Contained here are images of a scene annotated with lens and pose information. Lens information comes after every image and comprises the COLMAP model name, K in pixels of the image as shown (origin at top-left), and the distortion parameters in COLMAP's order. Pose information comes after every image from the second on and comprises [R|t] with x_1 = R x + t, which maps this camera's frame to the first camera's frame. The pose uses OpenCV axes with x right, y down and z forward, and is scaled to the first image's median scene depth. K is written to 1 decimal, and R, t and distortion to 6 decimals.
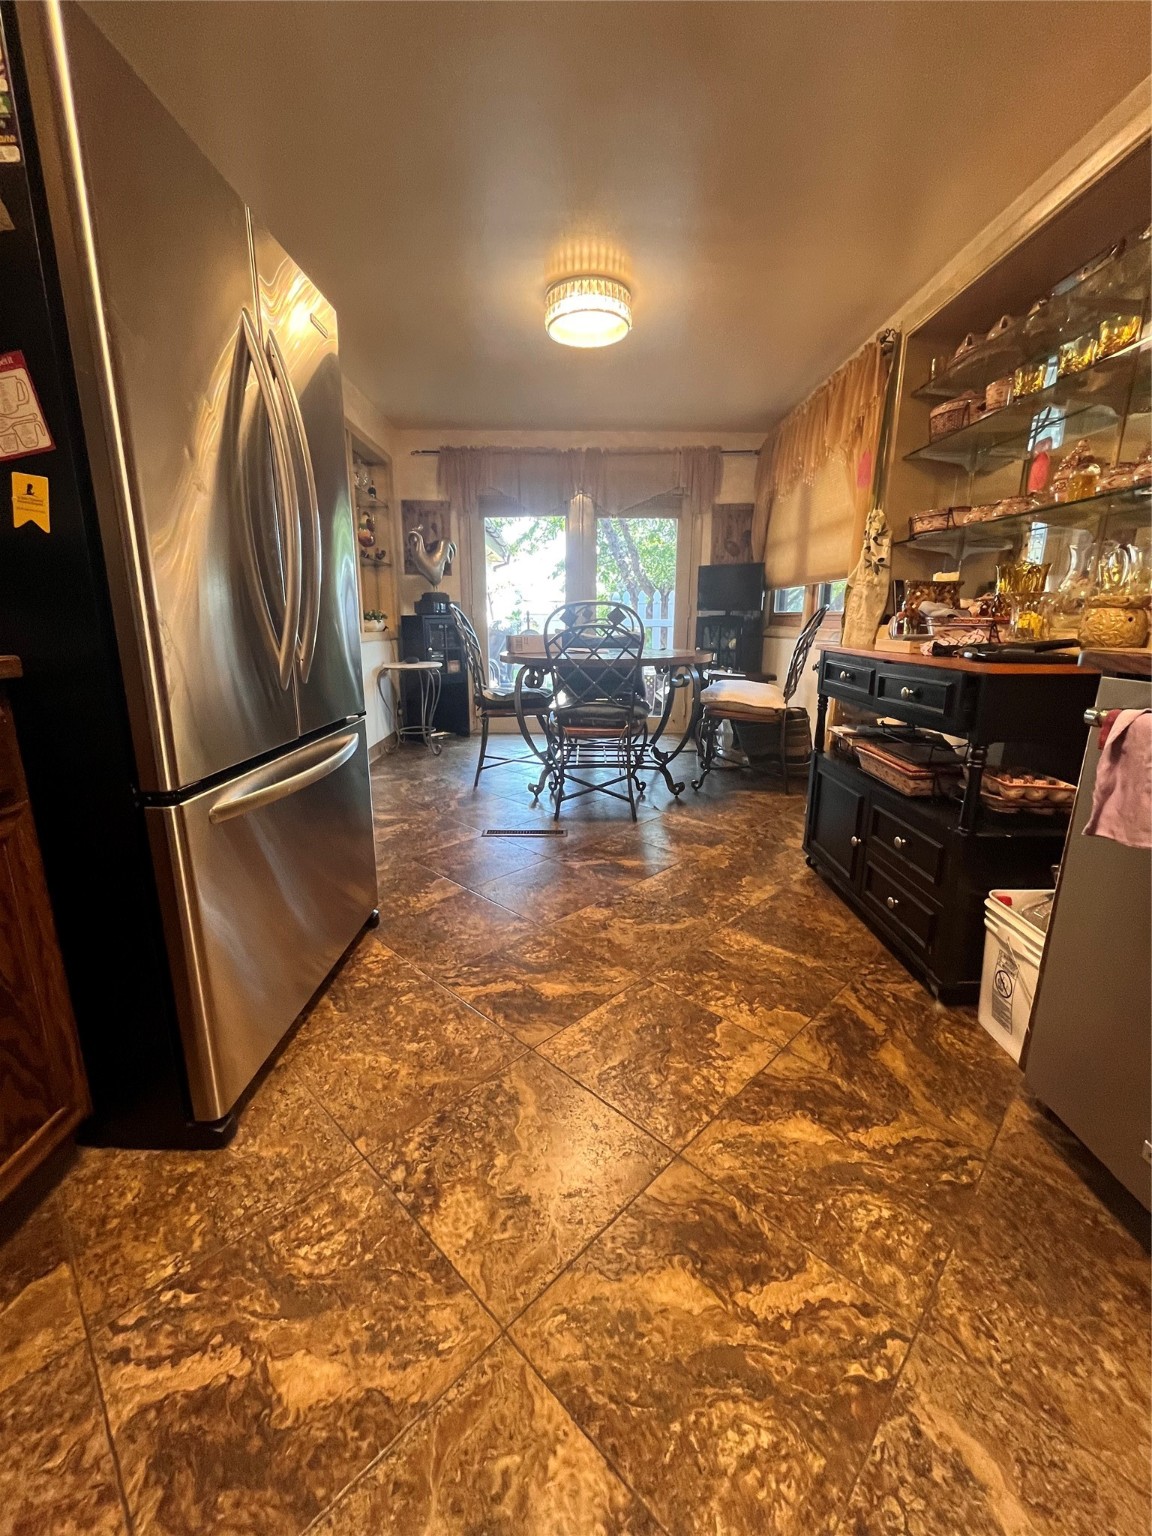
lens RADIAL K [[618.9, 0, 576.5], [0, 618.9, 763.8], [0, 0, 1]] dist [-0.001580, -0.000300]
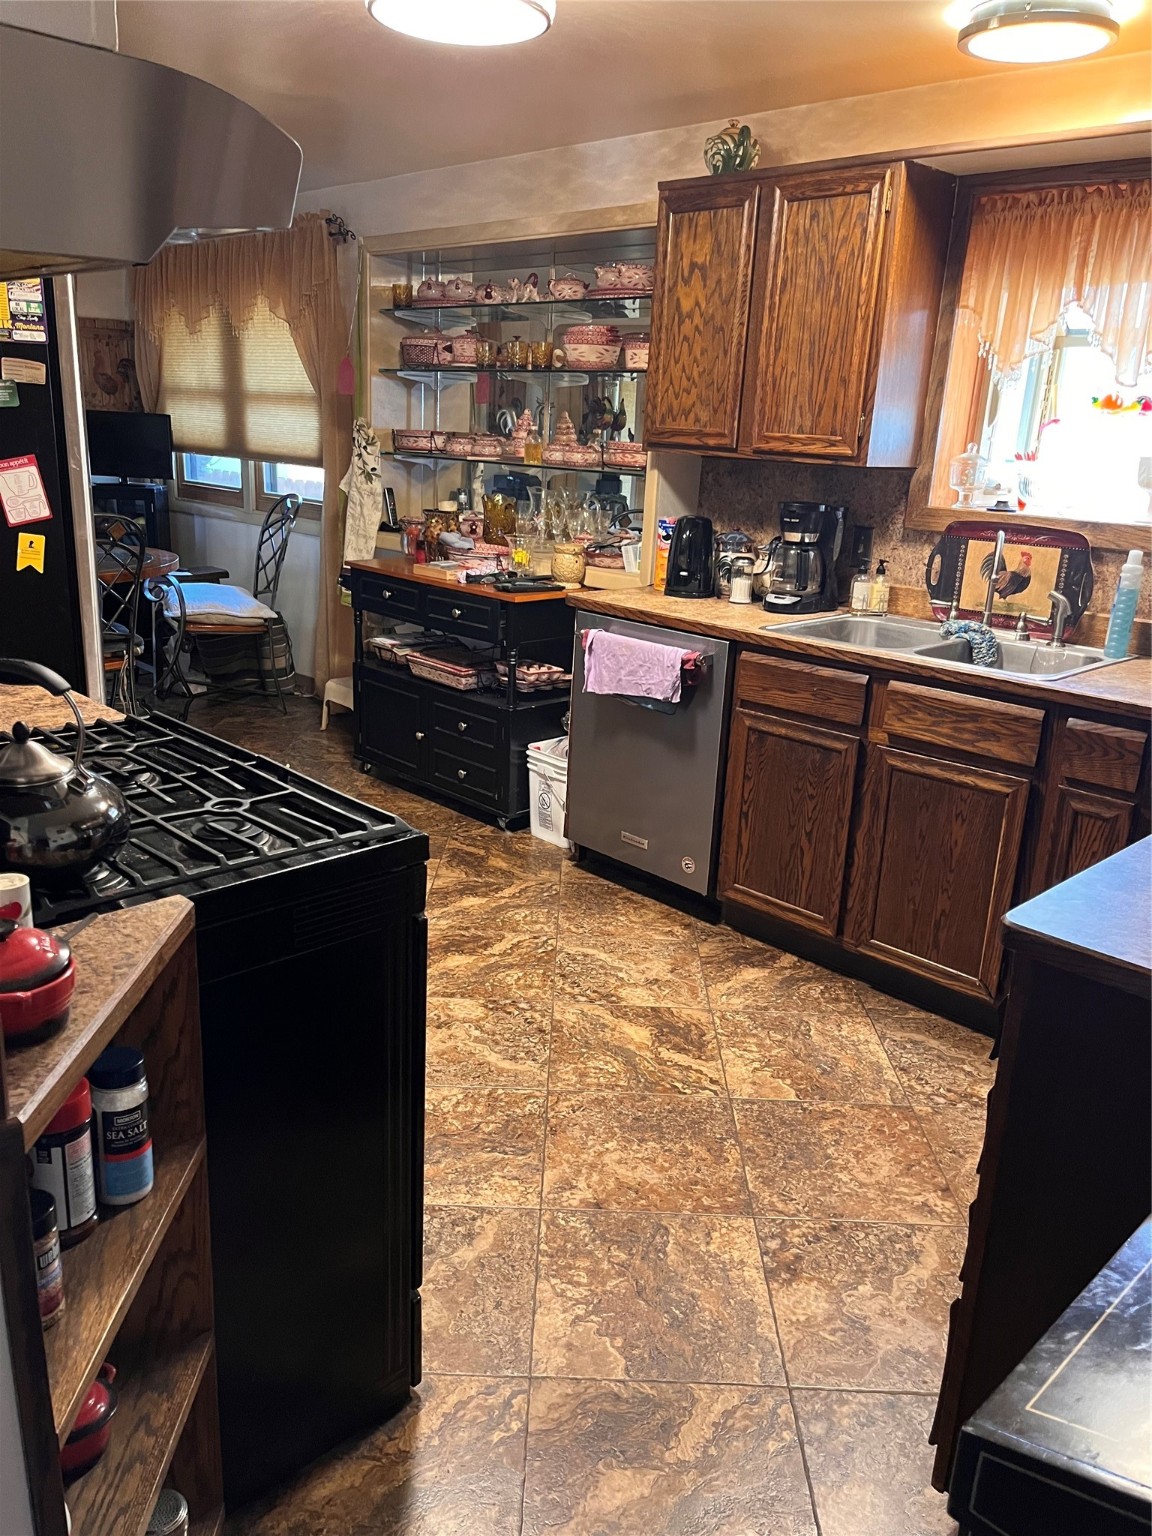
lens RADIAL K [[1180.1, 0, 576.0], [0, 1180.1, 768.0], [0, 0, 1]] dist [-0.001085, -0.000303]
pose [[0.715468, -0.169159, 0.677858, -1.211247], [0.116832, 0.985552, 0.122630, -0.076882], [-0.688808, -0.008542, 0.724894, -1.166408]]
